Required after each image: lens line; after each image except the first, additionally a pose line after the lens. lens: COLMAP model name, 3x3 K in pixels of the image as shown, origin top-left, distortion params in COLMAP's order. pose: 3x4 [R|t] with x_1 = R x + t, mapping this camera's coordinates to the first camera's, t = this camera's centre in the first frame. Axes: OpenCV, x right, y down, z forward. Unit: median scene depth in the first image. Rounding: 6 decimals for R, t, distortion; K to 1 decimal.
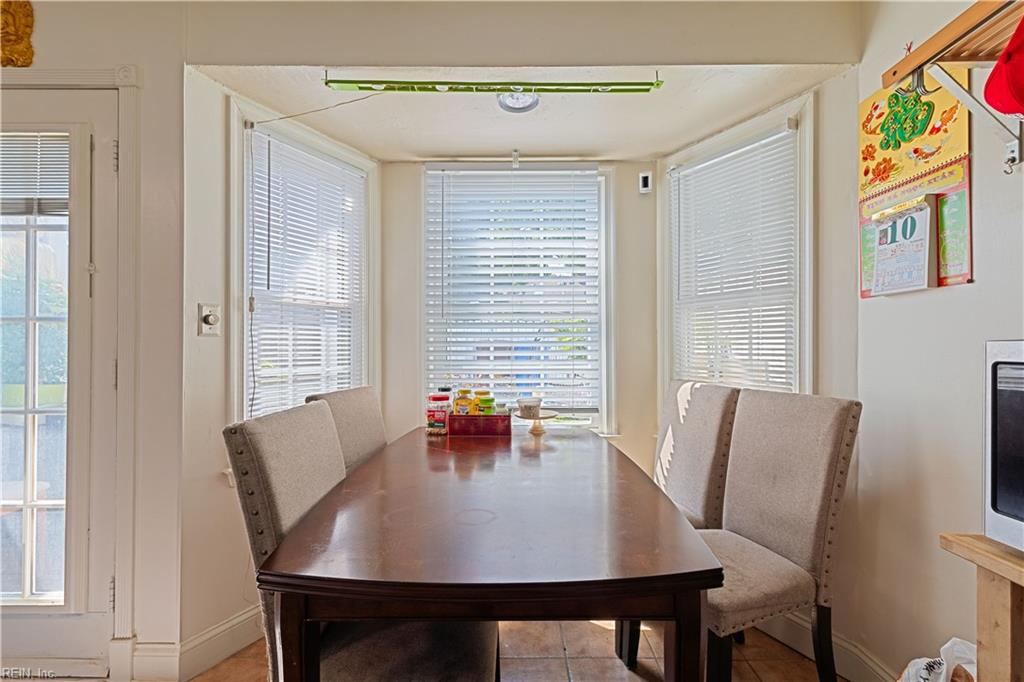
lens RADIAL K [[451.3, 0, 511.8], [0, 451.3, 344.0], [0, 0, 1]] dist [0.009312, -0.000187]
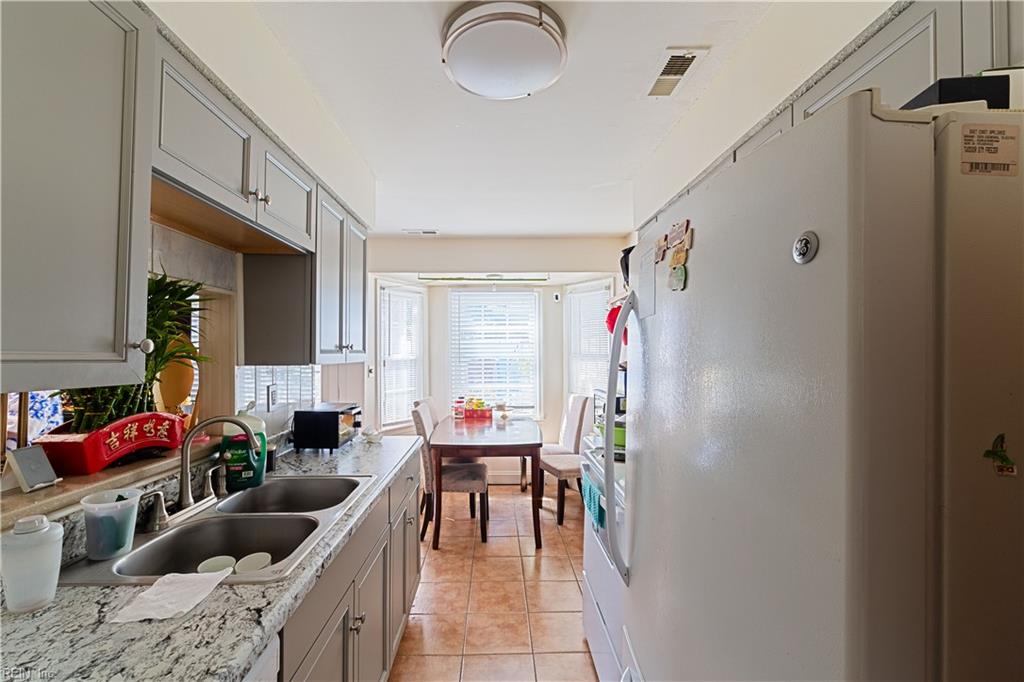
lens RADIAL K [[451.3, 0, 509.4], [0, 451.3, 340.2], [0, 0, 1]] dist [0.009312, -0.000187]
pose [[0.999693, -0.002831, 0.024595, 0.028783], [0.003312, 0.999804, -0.019522, -0.136419], [-0.024535, 0.019598, 0.999507, -1.204112]]
